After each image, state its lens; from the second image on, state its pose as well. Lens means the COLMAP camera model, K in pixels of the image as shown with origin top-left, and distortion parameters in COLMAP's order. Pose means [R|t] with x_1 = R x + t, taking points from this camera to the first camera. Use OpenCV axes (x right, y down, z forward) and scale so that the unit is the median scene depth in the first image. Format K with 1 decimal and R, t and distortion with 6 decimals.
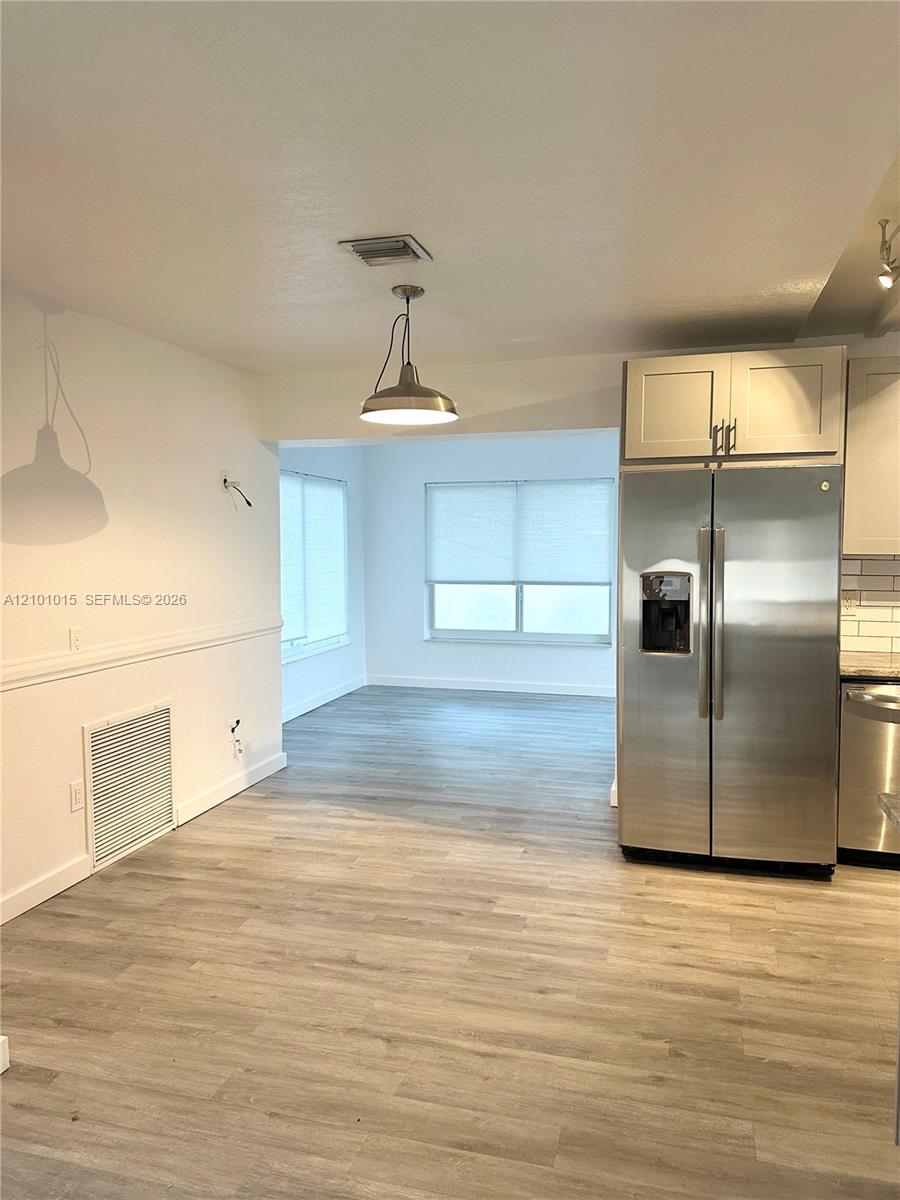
lens RADIAL K [[853.6, 0, 447.6], [0, 853.6, 603.7], [0, 0, 1]] dist [0.029884, -0.033639]
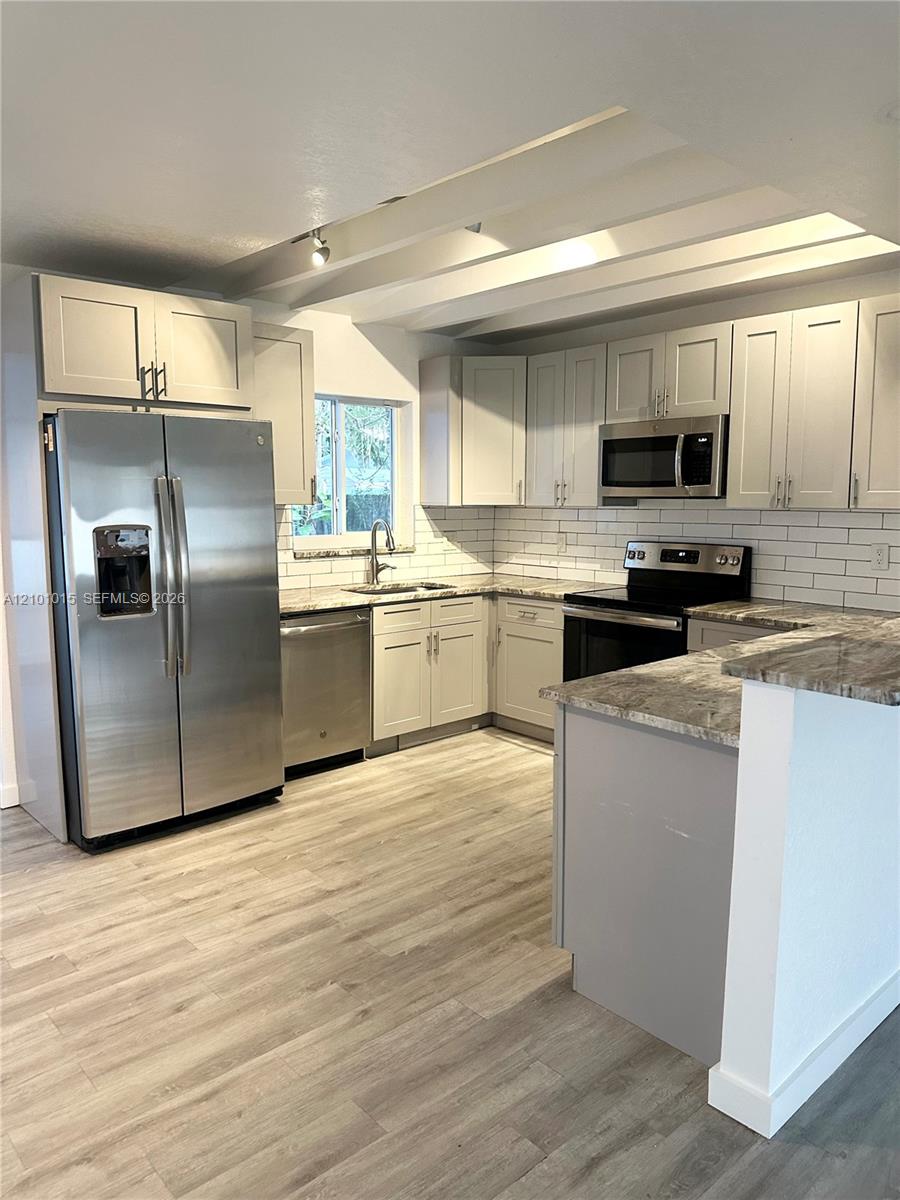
lens RADIAL K [[853.6, 0, 455.3], [0, 853.6, 593.1], [0, 0, 1]] dist [0.029884, -0.033639]
pose [[0.532541, -0.098016, 0.840710, -0.334290], [0.057745, 0.995165, 0.079445, -0.017875], [-0.844432, 0.006239, 0.535626, 0.224257]]
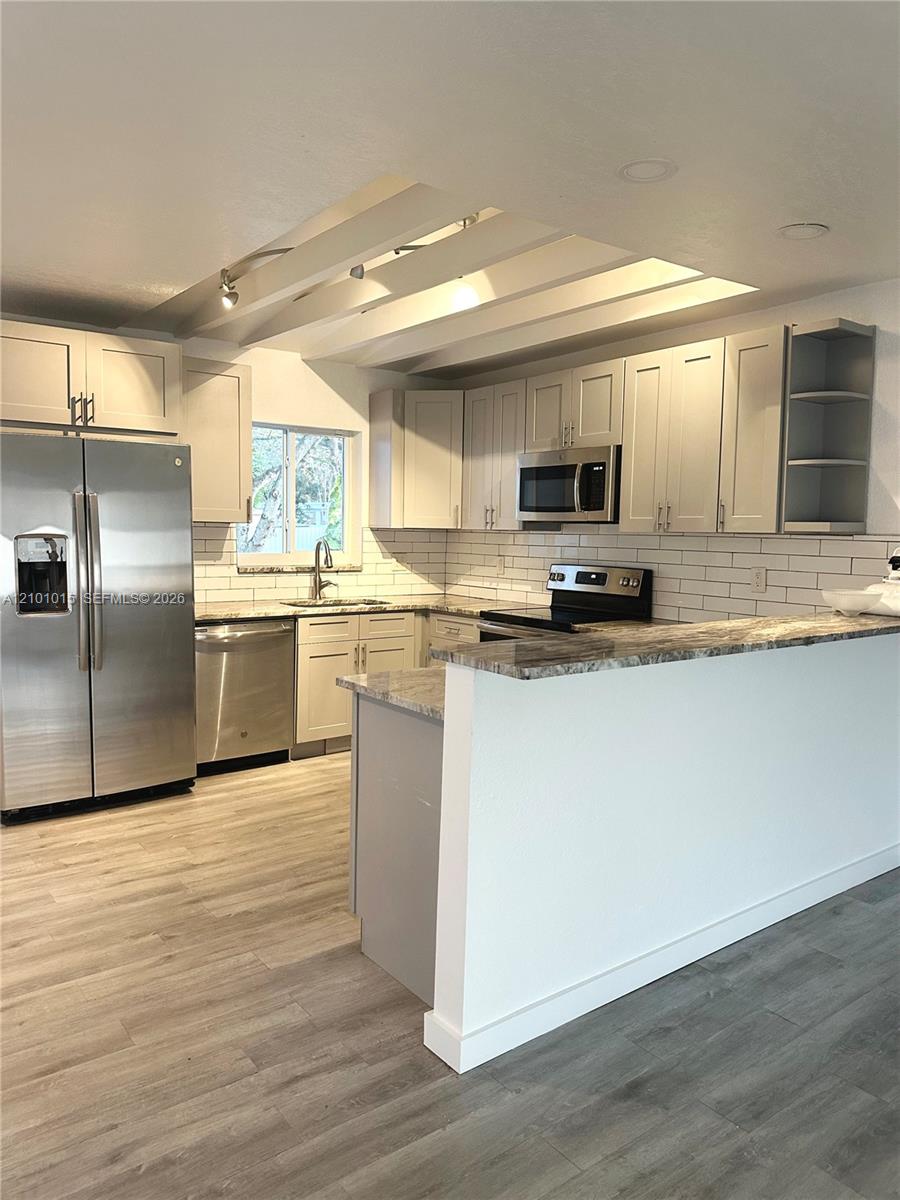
lens RADIAL K [[853.6, 0, 448.9], [0, 853.6, 594.4], [0, 0, 1]] dist [0.029884, -0.033639]
pose [[0.606771, -0.050979, 0.793241, -0.277252], [0.037832, 0.998662, 0.035242, 0.018221], [-0.793976, 0.008626, 0.607888, -0.017250]]
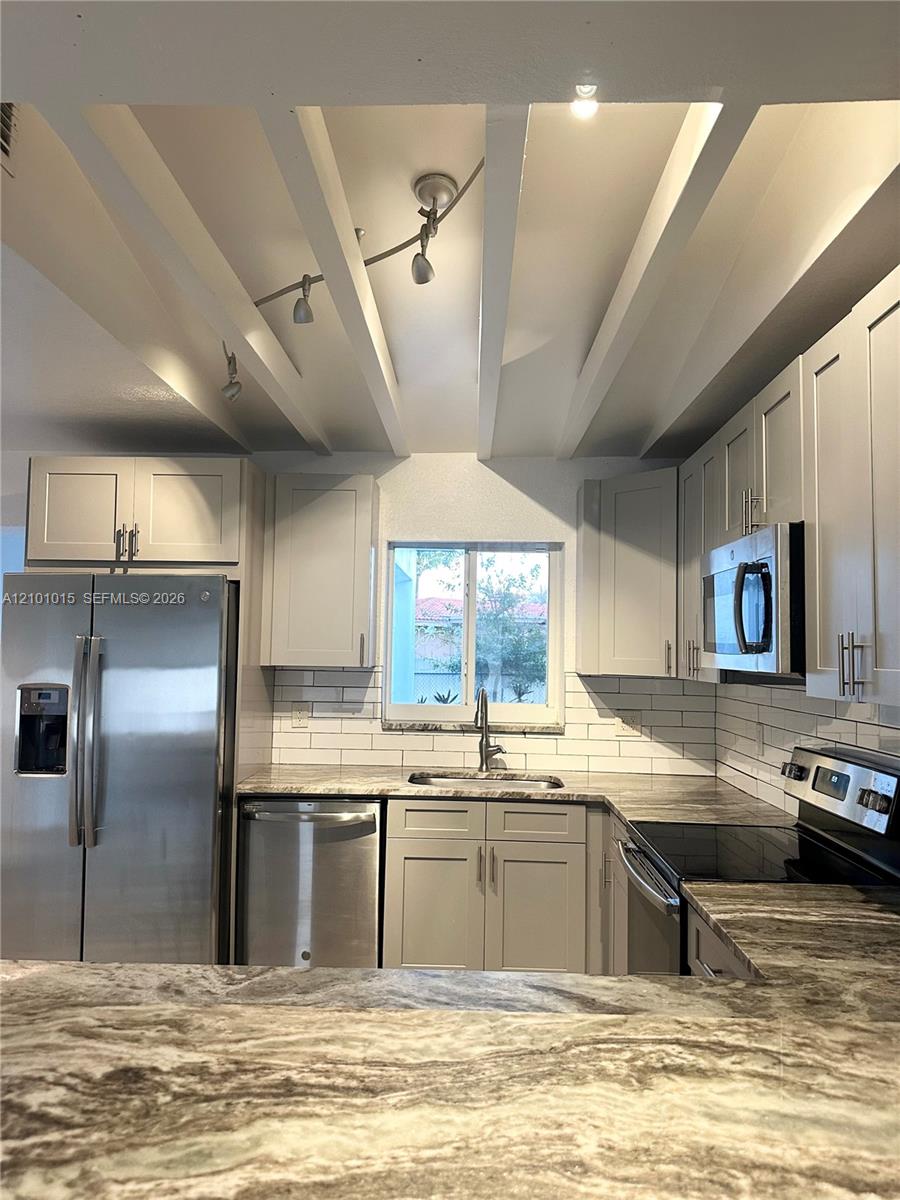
lens RADIAL K [[844.2, 0, 432.2], [0, 844.2, 592.9], [0, 0, 1]] dist [0.077924, -0.001015]
pose [[0.972780, 0.032002, 0.229509, 0.461247], [-0.002643, 0.991886, -0.127105, -0.018151], [-0.231714, 0.123038, 0.964972, 0.003967]]
